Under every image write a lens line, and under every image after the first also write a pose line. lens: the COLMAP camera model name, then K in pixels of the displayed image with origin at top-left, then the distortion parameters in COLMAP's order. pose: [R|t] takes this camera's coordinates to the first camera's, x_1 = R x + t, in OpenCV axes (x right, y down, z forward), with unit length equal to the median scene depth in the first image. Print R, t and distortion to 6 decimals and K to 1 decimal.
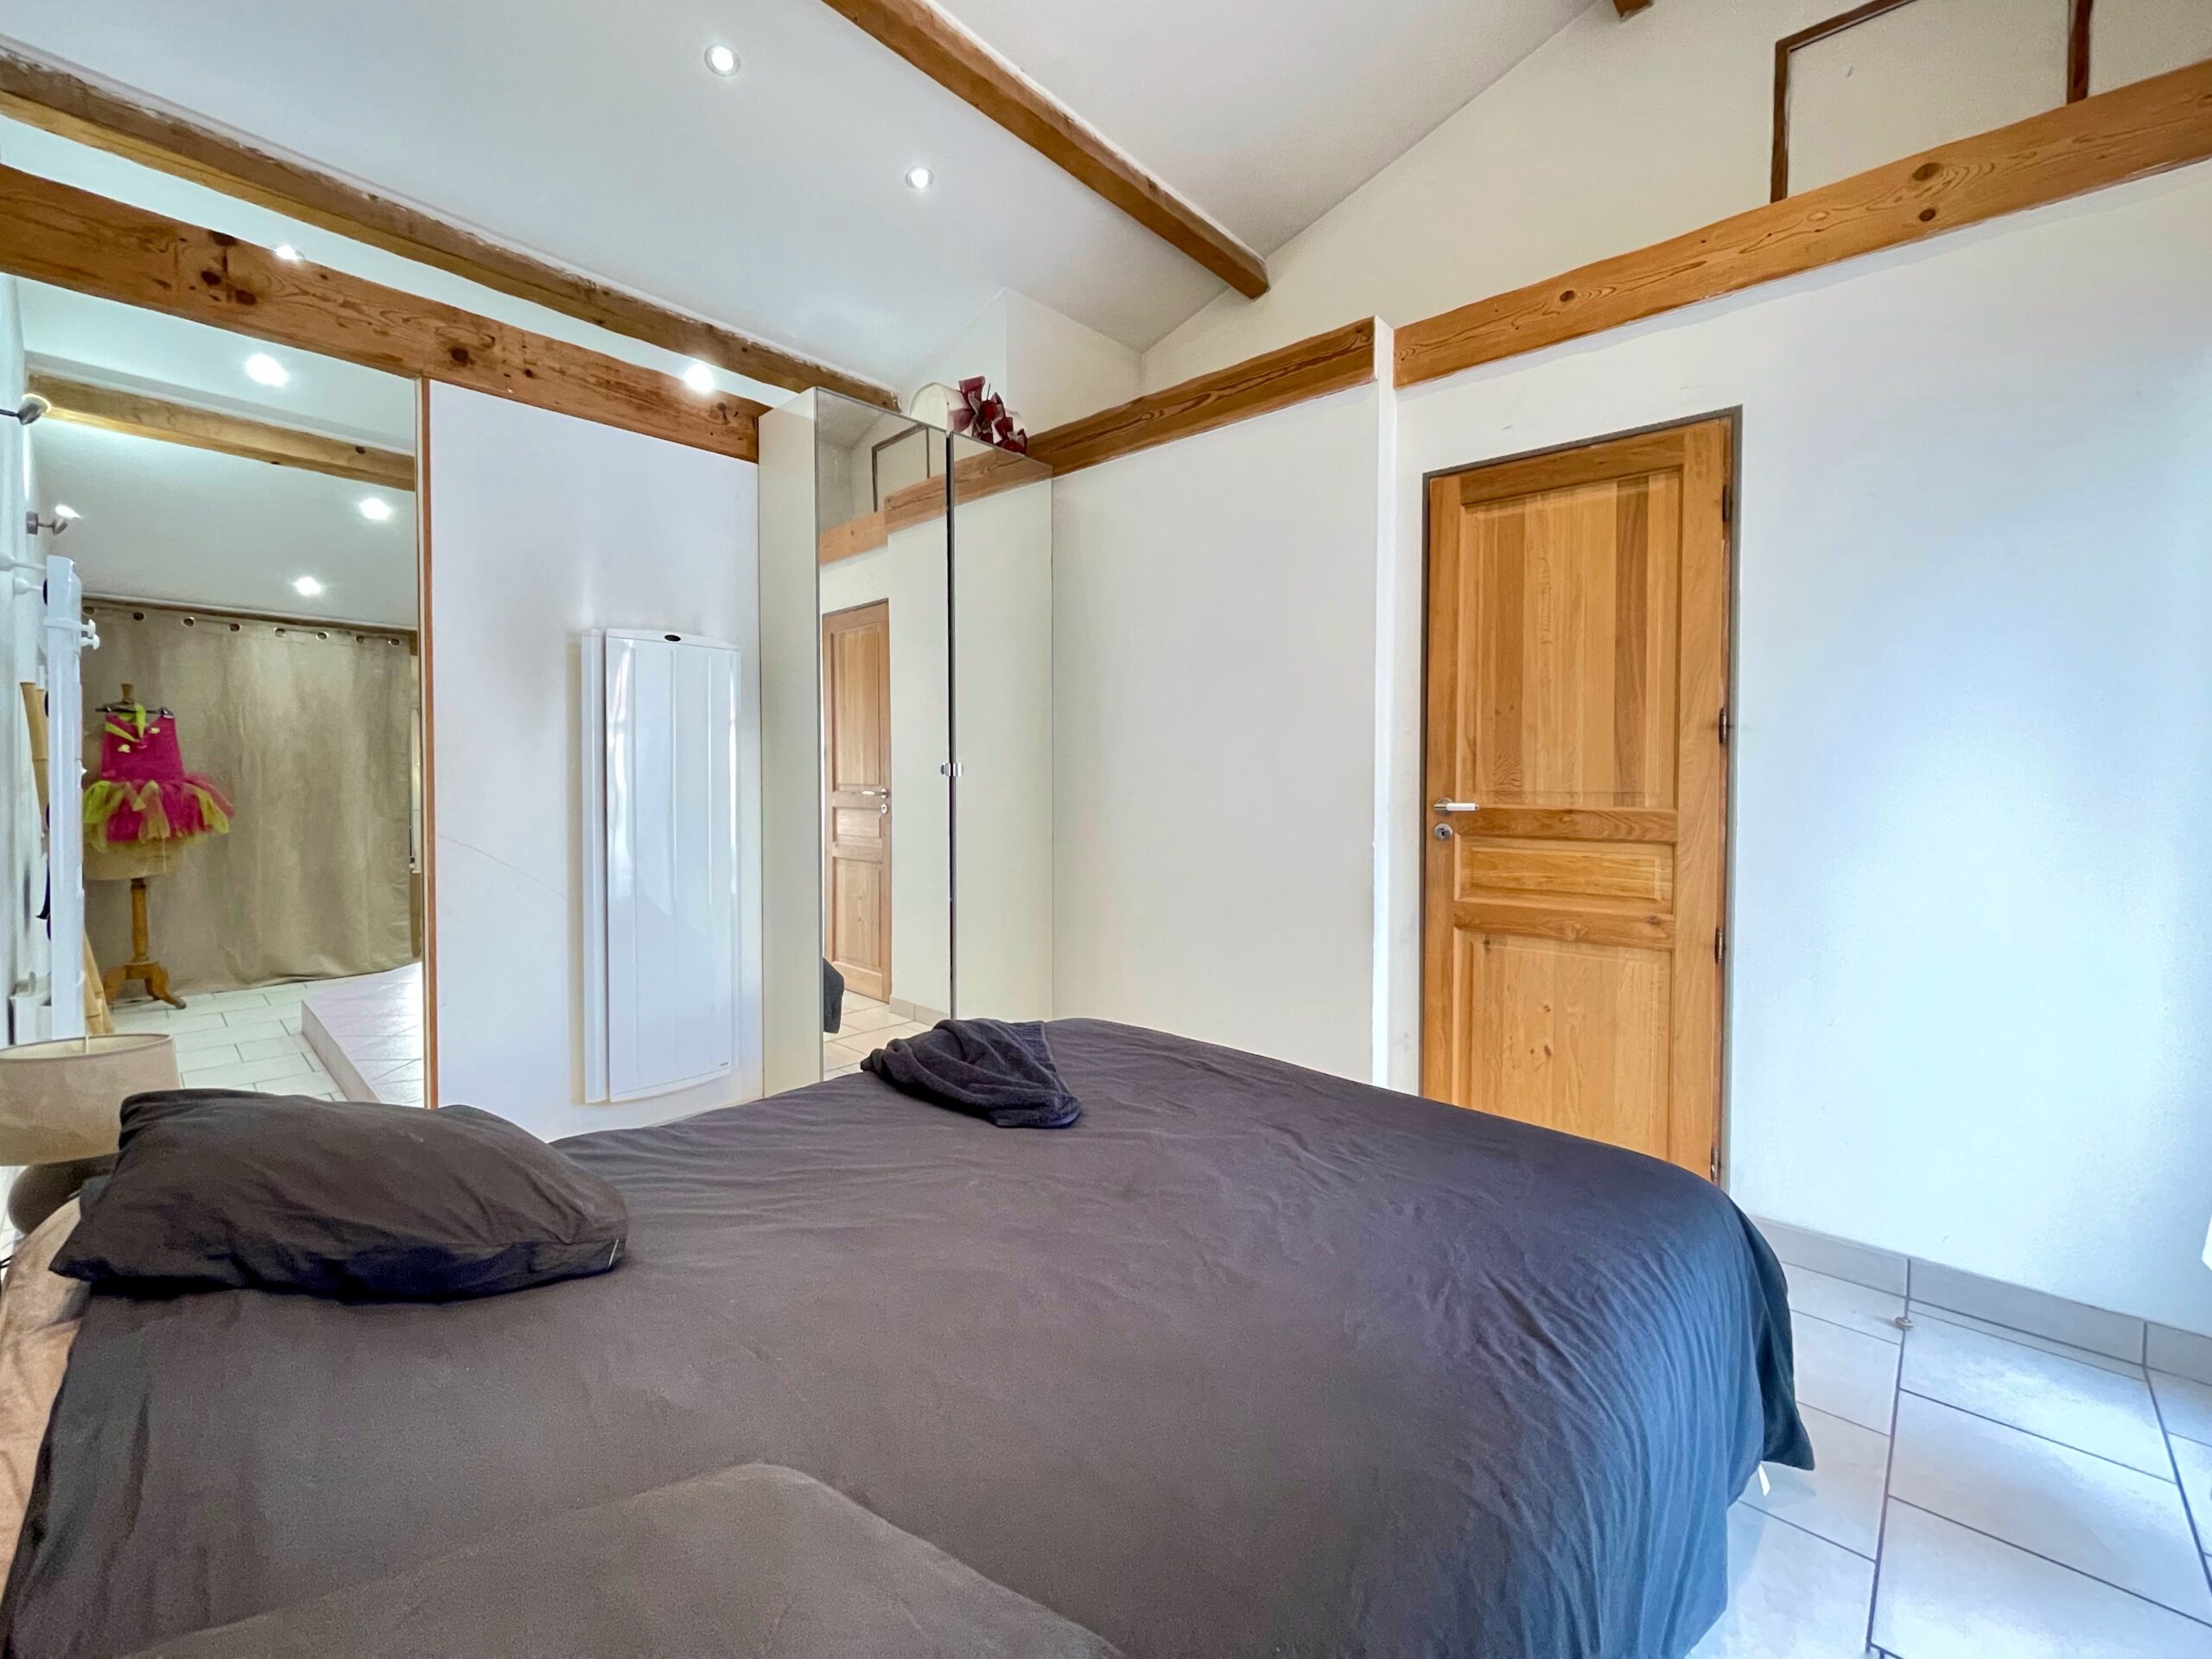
lens RADIAL K [[932.5, 0, 1067.0], [0, 932.5, 795.5], [0, 0, 1]] dist [-0.000575, 0.000487]
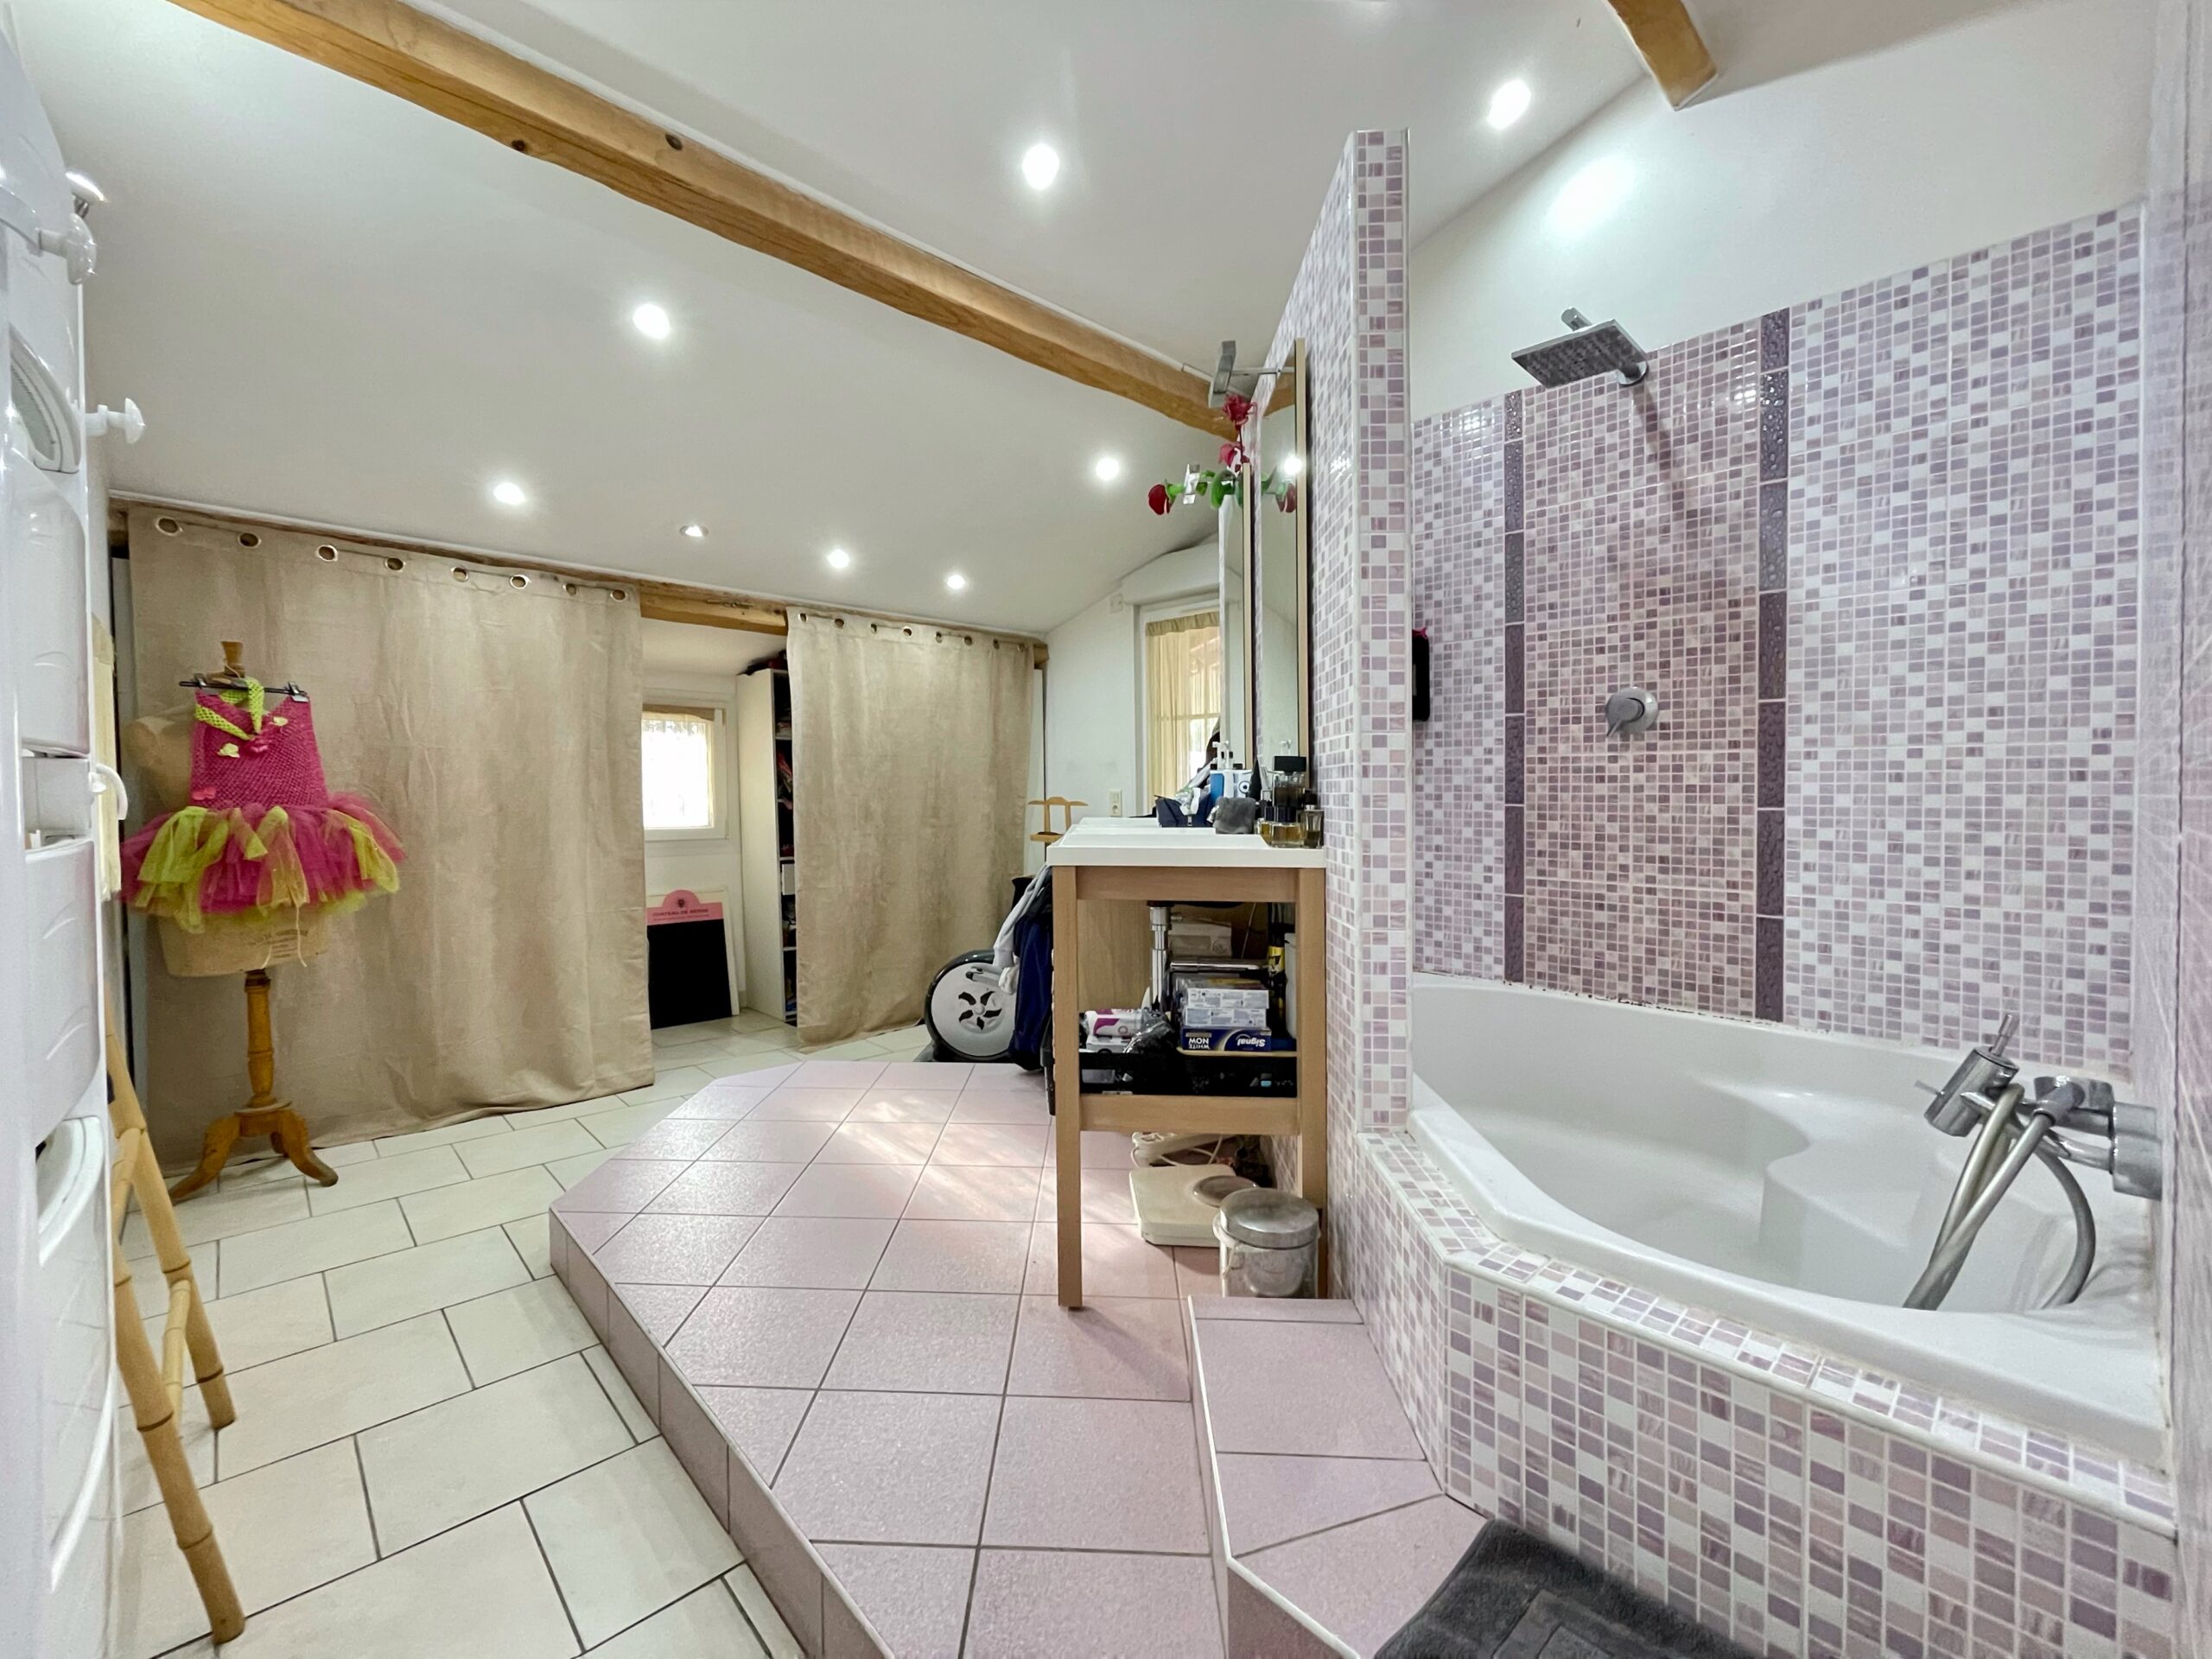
lens RADIAL K [[932.5, 0, 1108.6], [0, 932.5, 825.1], [0, 0, 1]] dist [-0.000575, 0.000487]
pose [[0.999226, -0.003967, -0.039148, -0.419736], [0.004492, 0.999901, 0.013325, -0.008875], [0.039092, -0.013490, 0.999145, 0.418759]]
